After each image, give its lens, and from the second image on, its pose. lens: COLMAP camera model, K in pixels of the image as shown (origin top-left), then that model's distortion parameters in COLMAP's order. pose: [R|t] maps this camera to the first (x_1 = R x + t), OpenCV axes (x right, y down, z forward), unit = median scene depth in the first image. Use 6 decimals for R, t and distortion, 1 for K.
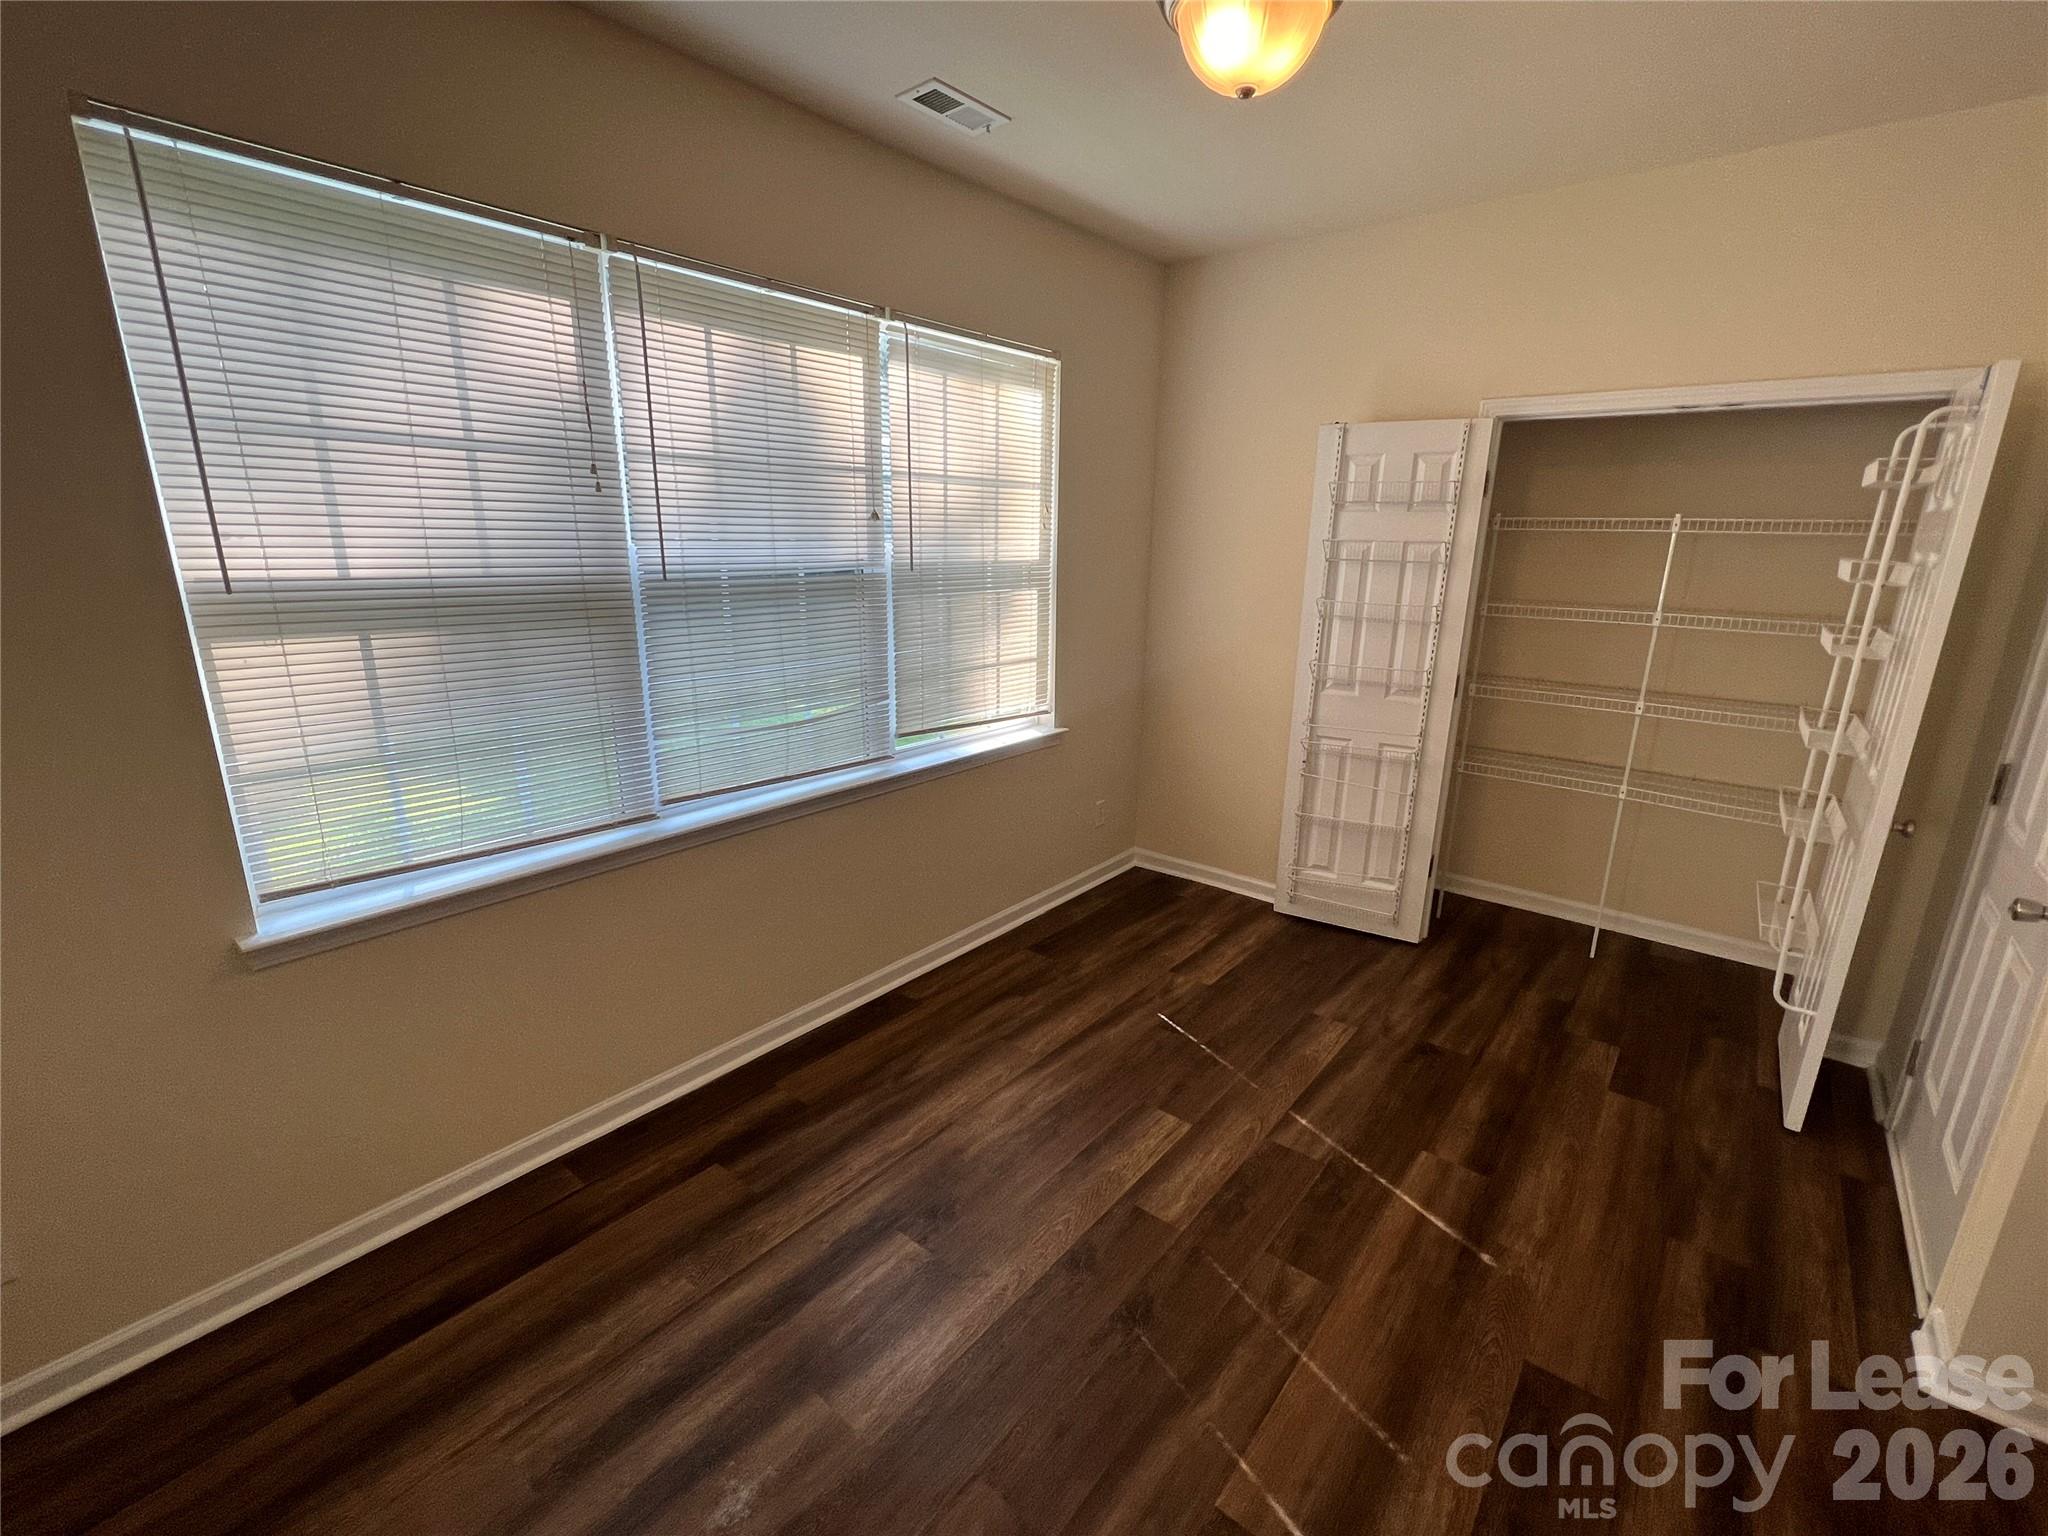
lens RADIAL K [[889.2, 0, 1024.4], [0, 889.2, 773.7], [0, 0, 1]] dist [-0.001476, 0.001235]
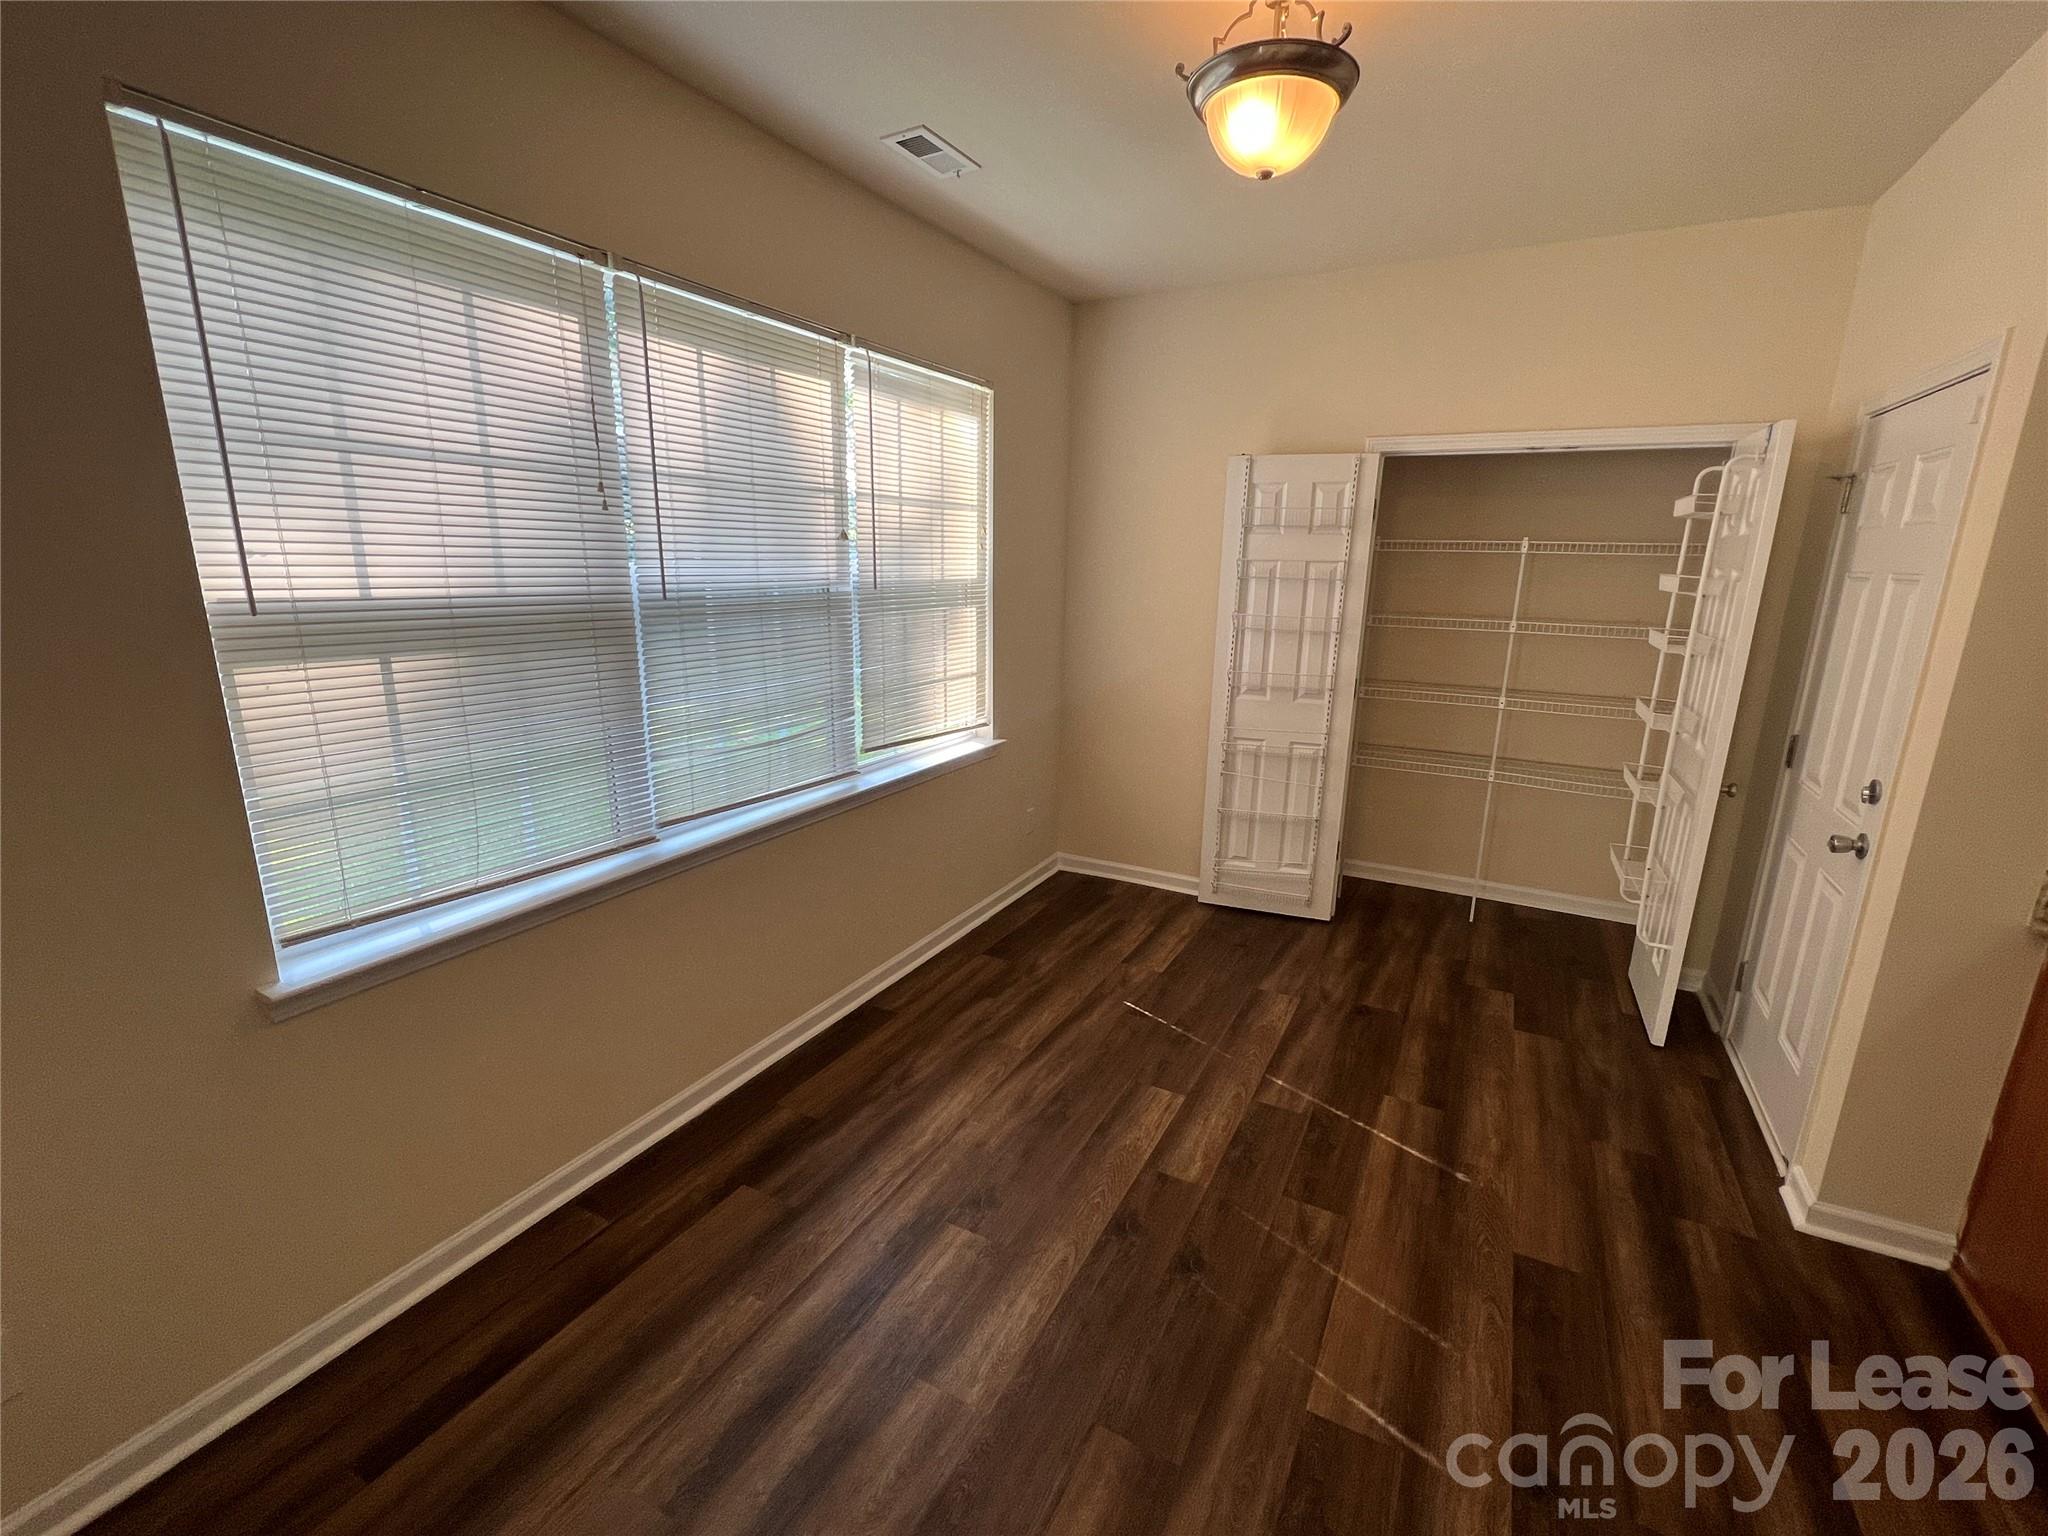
lens RADIAL K [[889.2, 0, 1020.0], [0, 889.2, 773.9], [0, 0, 1]] dist [-0.001476, 0.001235]
pose [[0.982314, -0.043878, 0.182029, -0.208737], [0.047847, 0.998702, -0.017469, 0.013546], [-0.181026, 0.025869, 0.983138, -0.042254]]
